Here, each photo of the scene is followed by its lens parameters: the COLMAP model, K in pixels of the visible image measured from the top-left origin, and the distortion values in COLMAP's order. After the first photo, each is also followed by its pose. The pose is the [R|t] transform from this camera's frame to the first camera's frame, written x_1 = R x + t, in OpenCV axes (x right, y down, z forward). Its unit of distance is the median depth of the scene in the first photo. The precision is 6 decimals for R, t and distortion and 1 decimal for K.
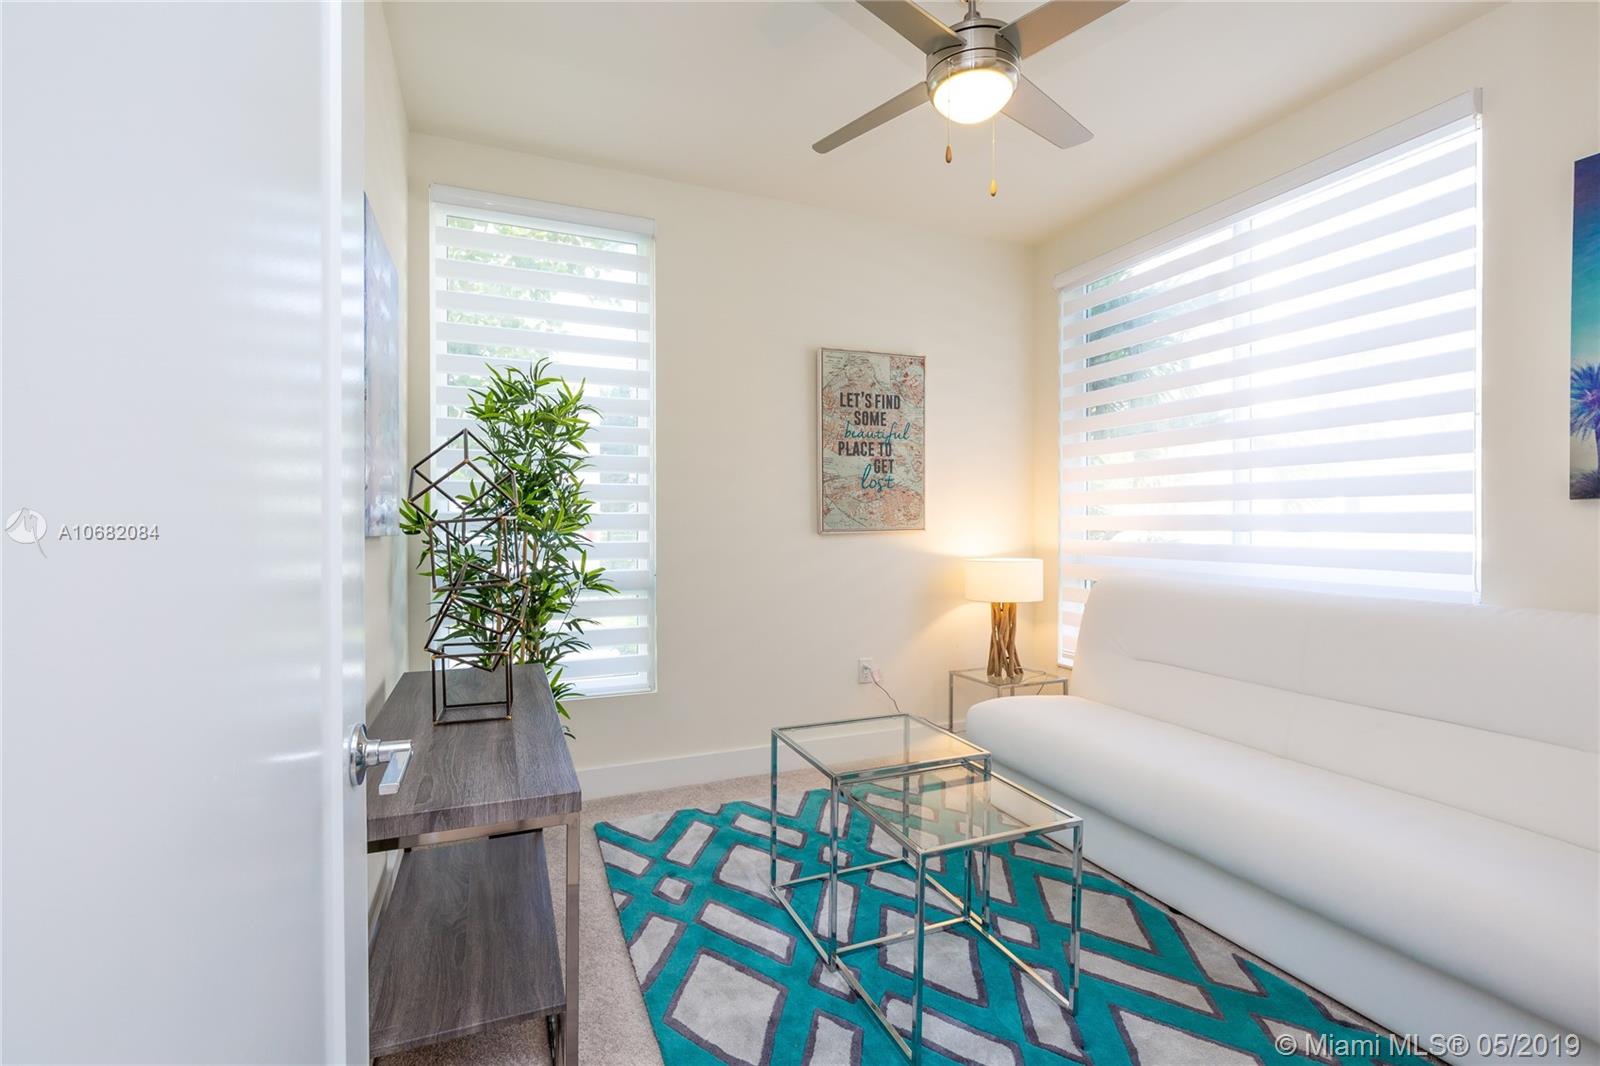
lens RADIAL K [[728.4, 0, 802.8], [0, 728.4, 524.9], [0, 0, 1]] dist [0.000902, -0.000029]
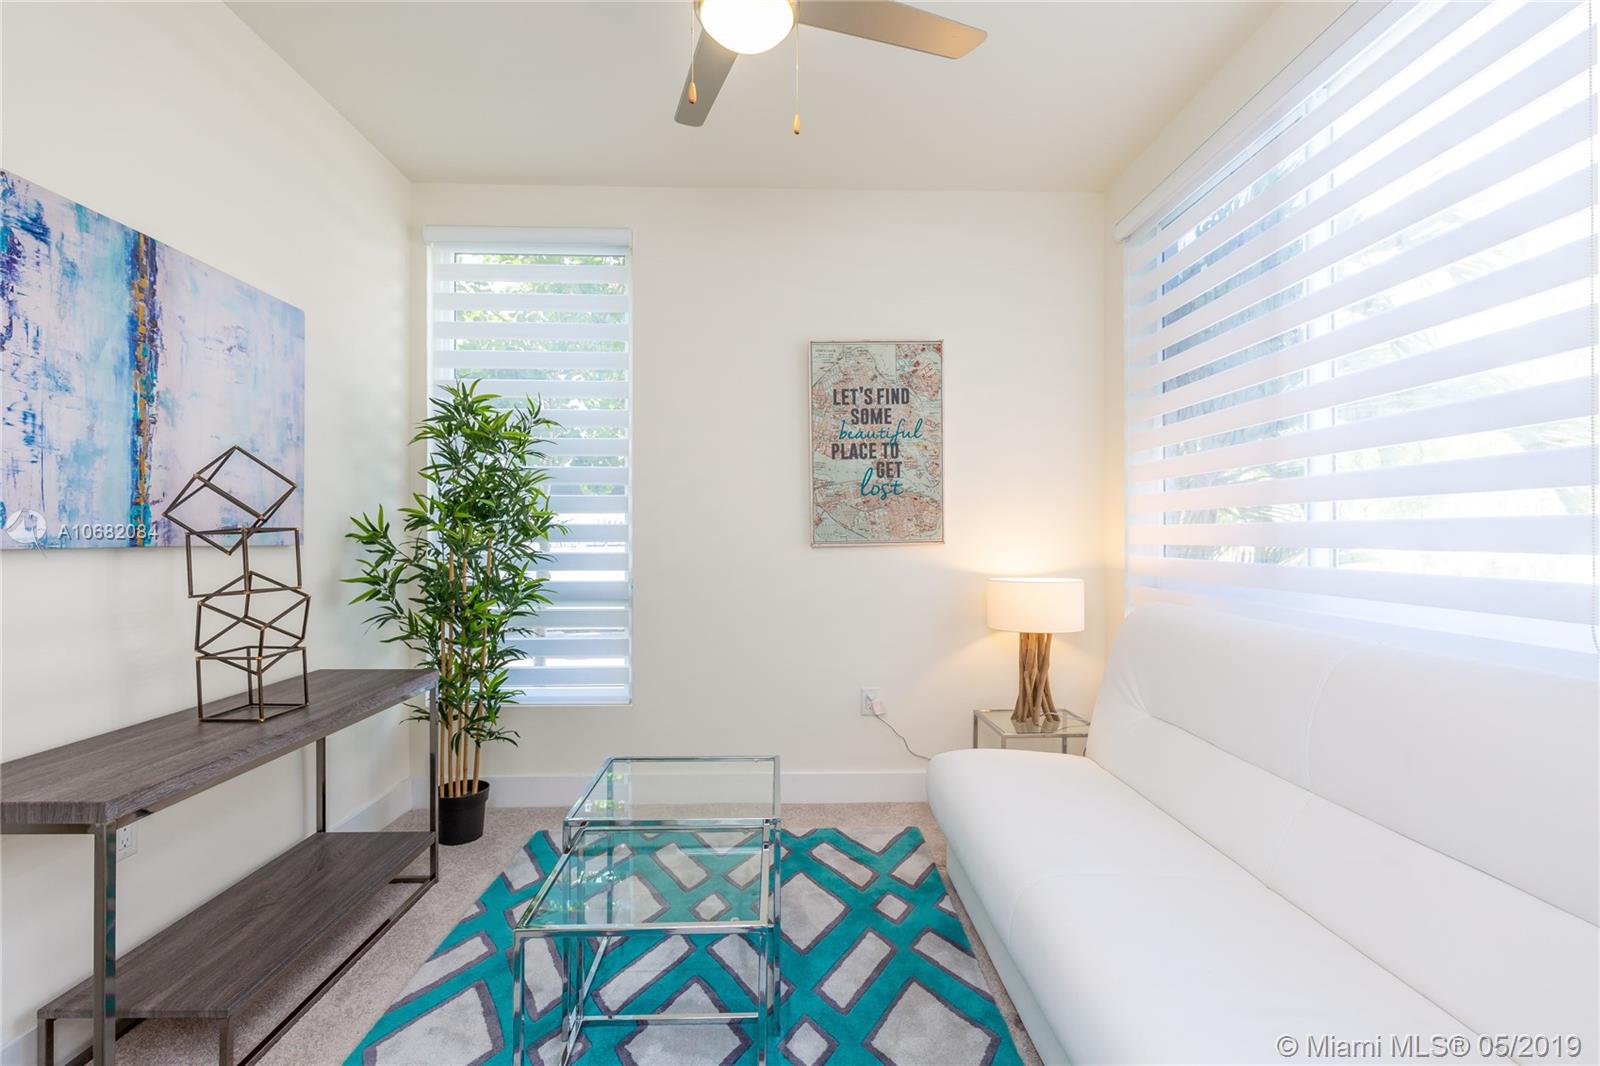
lens RADIAL K [[732.2, 0, 799.5], [0, 732.2, 529.0], [0, 0, 1]] dist [0.001802, 0.000007]
pose [[0.931718, -0.001964, -0.363178, 0.335213], [-0.001917, 0.999945, -0.010326, 0.000108], [0.363179, 0.010317, 0.931662, 0.141649]]
